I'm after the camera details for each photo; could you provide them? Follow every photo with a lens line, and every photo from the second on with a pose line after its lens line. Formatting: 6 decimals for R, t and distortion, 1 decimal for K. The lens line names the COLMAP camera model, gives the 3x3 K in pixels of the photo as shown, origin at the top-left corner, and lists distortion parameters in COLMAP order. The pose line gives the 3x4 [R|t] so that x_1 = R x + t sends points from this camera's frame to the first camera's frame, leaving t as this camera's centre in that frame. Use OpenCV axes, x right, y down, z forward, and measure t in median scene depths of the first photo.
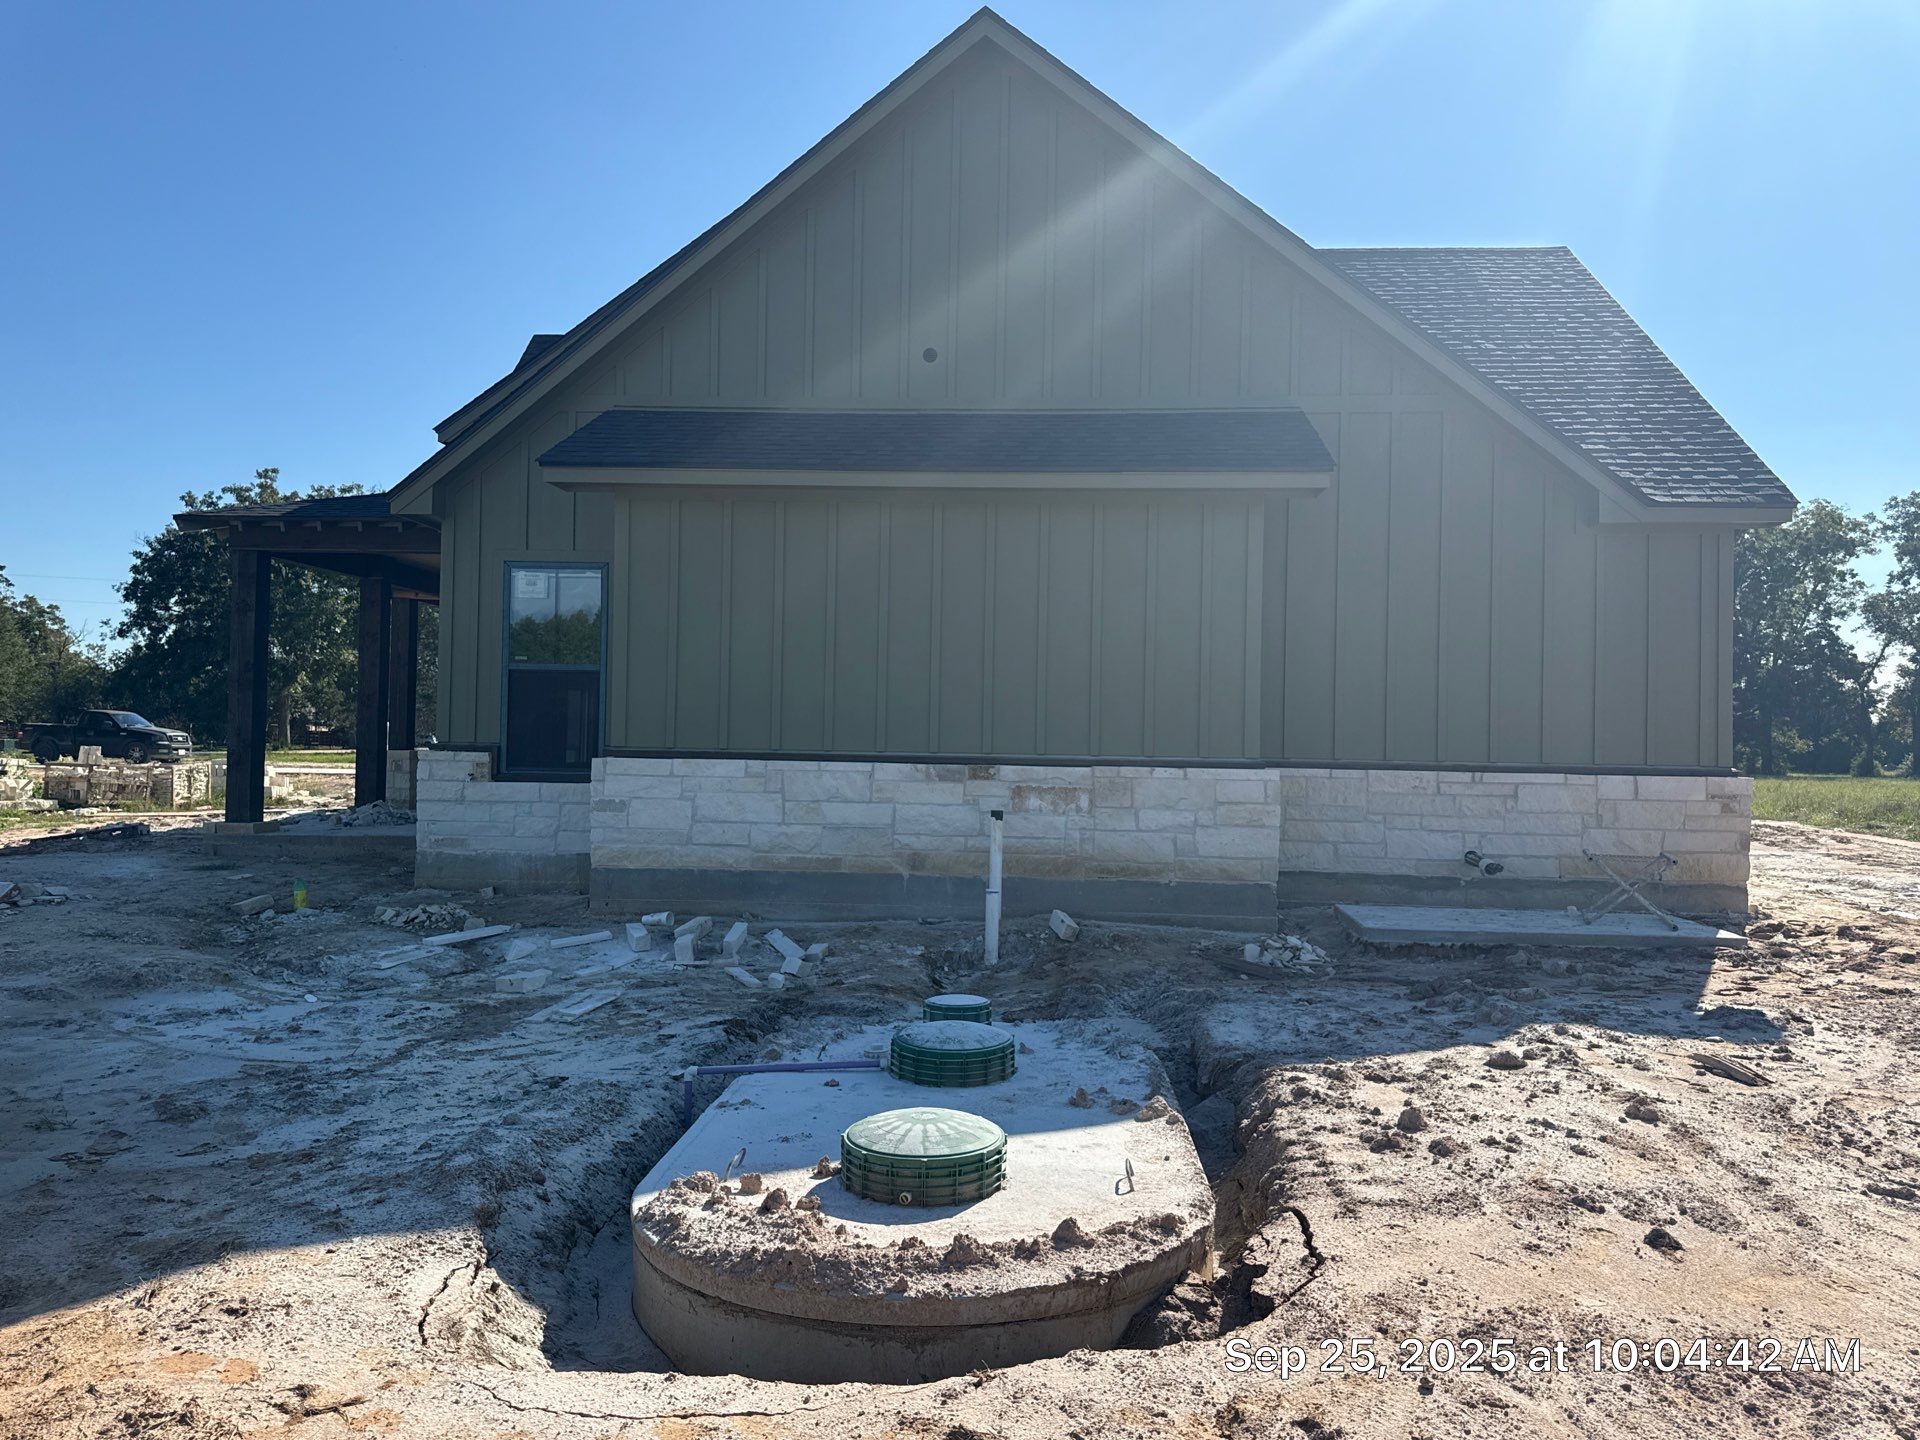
lens RADIAL K [[1490.4, 0, 957.6], [0, 1490.4, 691.6], [0, 0, 1]] dist [0.064766, -0.040045]
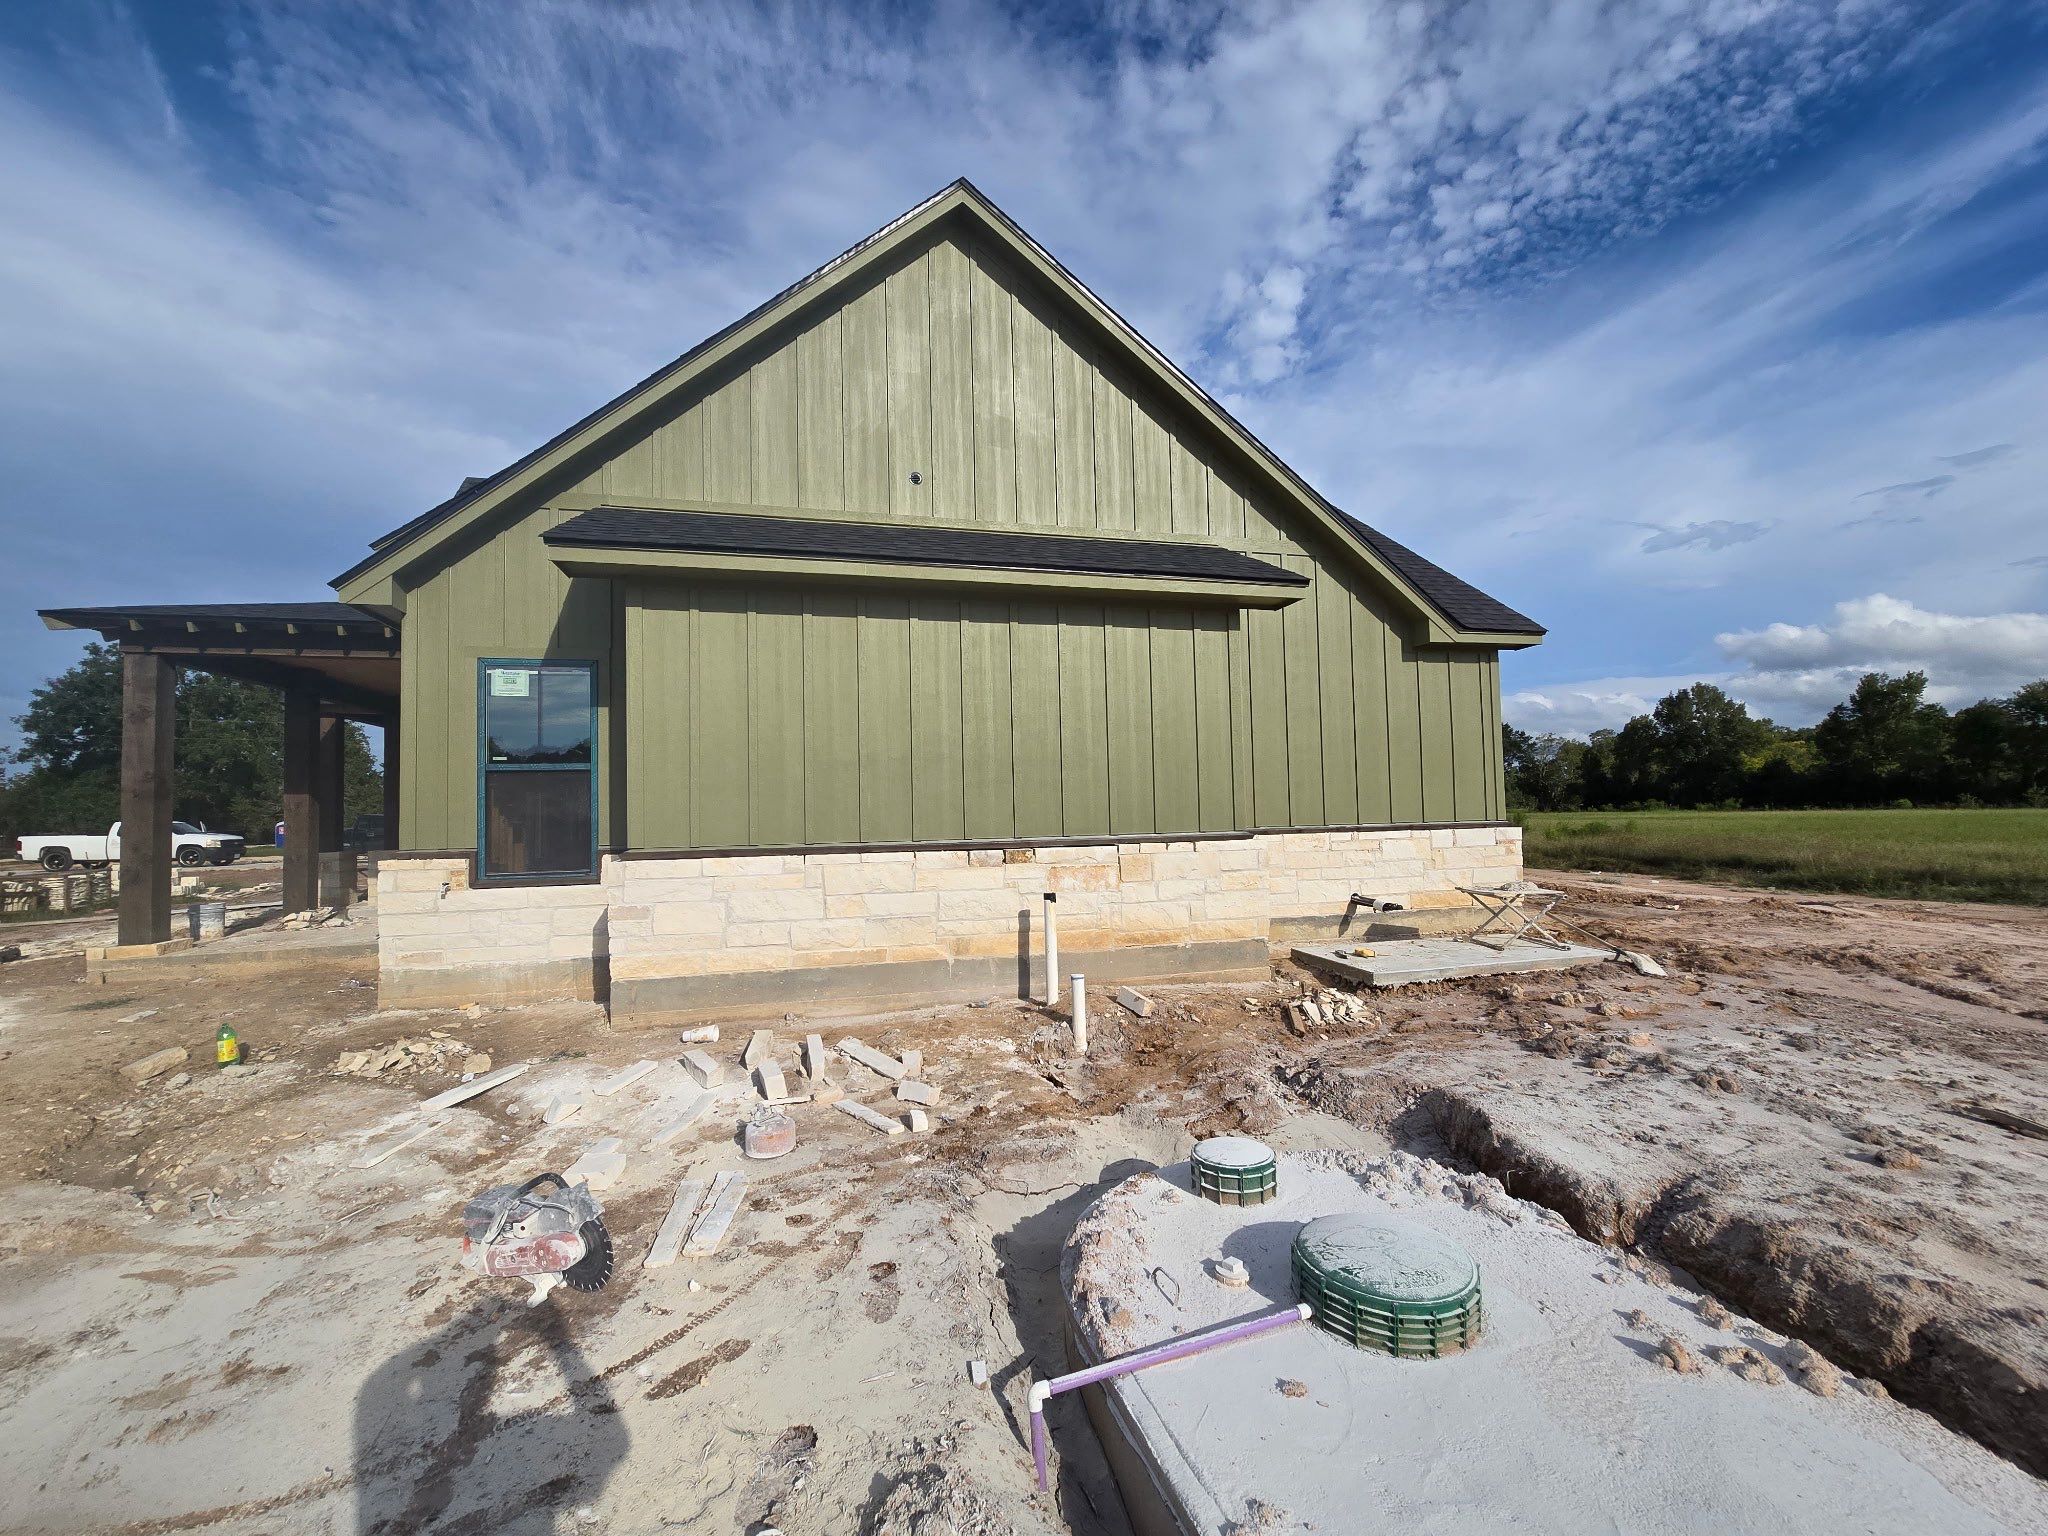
lens RADIAL K [[867.3, 0, 1006.0], [0, 867.3, 766.6], [0, 0, 1]] dist [-0.004812, 0.006177]
pose [[0.944223, -0.022410, 0.328543, -0.187252], [0.028429, 0.999504, -0.013529, -0.001010], [-0.328077, 0.022114, 0.944392, 0.410123]]
